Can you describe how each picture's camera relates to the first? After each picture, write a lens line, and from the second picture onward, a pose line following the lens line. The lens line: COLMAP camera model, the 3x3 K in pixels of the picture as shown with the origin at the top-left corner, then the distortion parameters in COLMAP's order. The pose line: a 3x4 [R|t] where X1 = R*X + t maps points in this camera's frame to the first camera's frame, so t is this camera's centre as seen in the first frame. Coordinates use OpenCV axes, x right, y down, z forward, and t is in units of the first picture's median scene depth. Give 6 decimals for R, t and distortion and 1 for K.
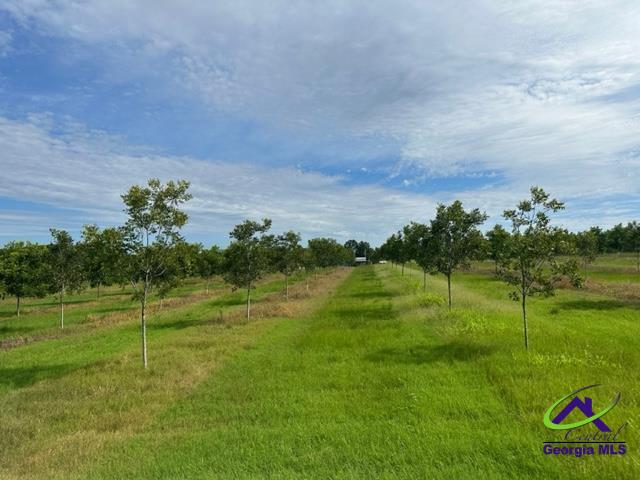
lens RADIAL K [[454.4, 0, 321.3], [0, 454.4, 236.8], [0, 0, 1]] dist [0.083803, -0.082692]
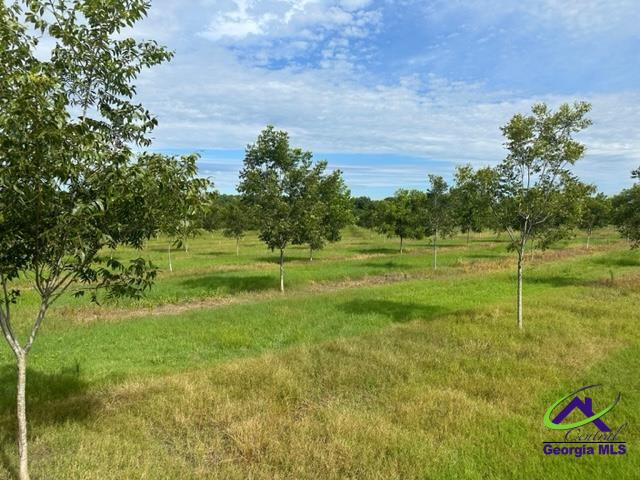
lens RADIAL K [[454.4, 0, 314.1], [0, 454.4, 247.6], [0, 0, 1]] dist [0.083803, -0.082692]
pose [[0.715427, 0.086380, -0.693327, -0.064017], [0.008529, 0.991175, 0.132289, 0.014282], [0.698635, -0.100556, 0.708377, 0.118074]]
